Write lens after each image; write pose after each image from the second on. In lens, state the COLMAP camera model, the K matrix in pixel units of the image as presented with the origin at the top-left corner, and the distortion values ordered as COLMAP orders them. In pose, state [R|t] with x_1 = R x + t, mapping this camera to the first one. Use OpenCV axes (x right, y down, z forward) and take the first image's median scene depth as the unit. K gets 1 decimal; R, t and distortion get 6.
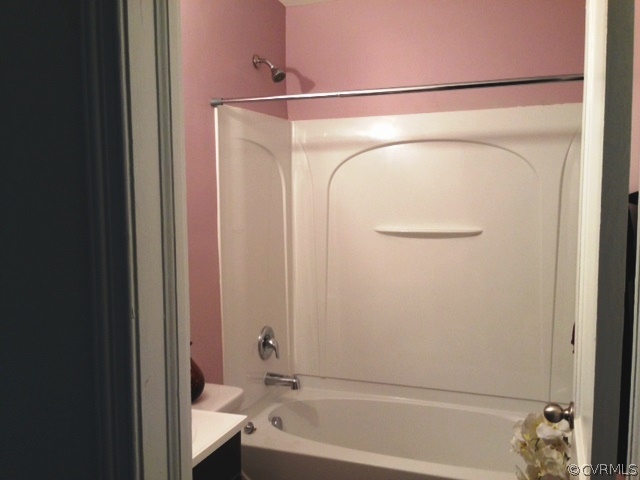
lens RADIAL K [[594.5, 0, 320.0], [0, 594.5, 240.0], [0, 0, 1]] dist [0.041889, -0.000866]
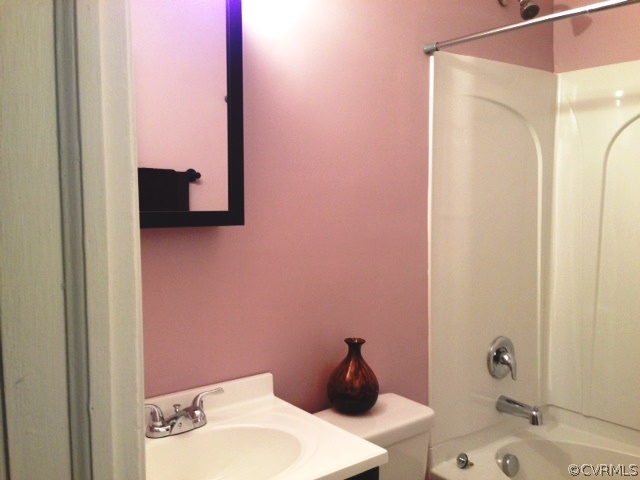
lens RADIAL K [[594.5, 0, 320.0], [0, 594.5, 240.0], [0, 0, 1]] dist [0.041889, -0.000866]
pose [[0.856052, 0.045081, -0.514920, 0.104517], [-0.045885, 0.998884, 0.011168, 0.020297], [0.514849, 0.014067, 0.857166, 0.200216]]
